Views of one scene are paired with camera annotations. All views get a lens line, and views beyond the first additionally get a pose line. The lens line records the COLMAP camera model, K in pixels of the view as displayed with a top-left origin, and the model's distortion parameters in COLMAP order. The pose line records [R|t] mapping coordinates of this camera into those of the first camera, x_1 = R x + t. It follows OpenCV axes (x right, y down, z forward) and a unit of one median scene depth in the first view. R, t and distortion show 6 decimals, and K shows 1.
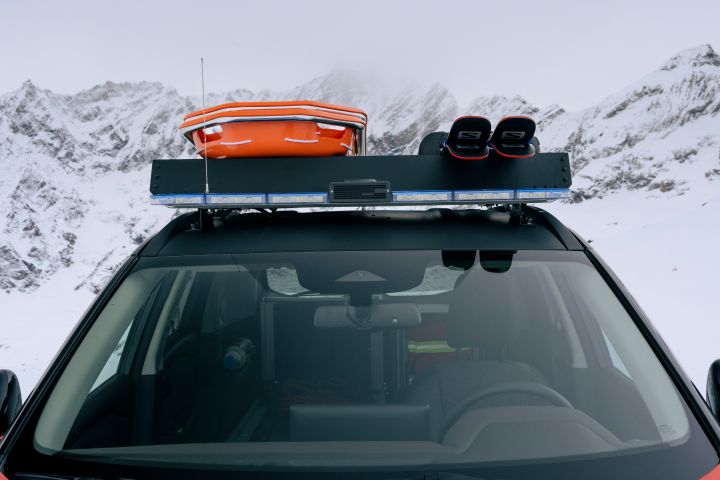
lens RADIAL K [[634.0, 0, 360.0], [0, 634.0, 240.0], [0, 0, 1]] dist [-0.007028, -0.006682]
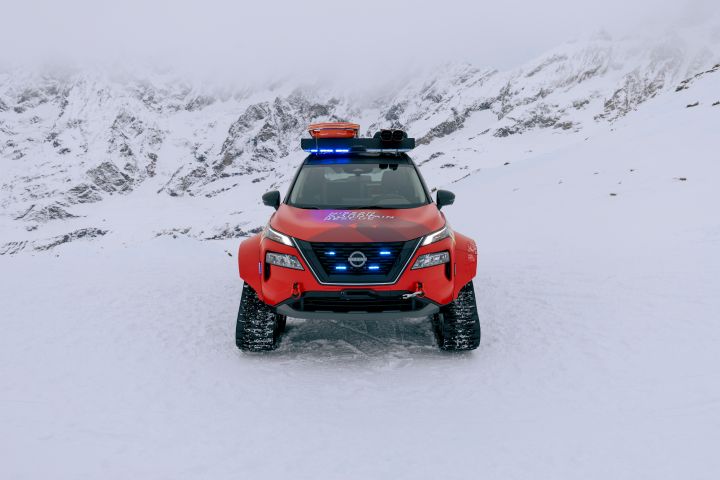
lens RADIAL K [[716.8, 0, 360.0], [0, 716.8, 240.0], [0, 0, 1]] dist [-0.001736, -0.000339]
pose [[0.999841, 0.009606, 0.015023, -0.009204], [-0.011212, 0.993787, 0.110729, -0.001350], [-0.013866, -0.110880, 0.993737, -0.647847]]
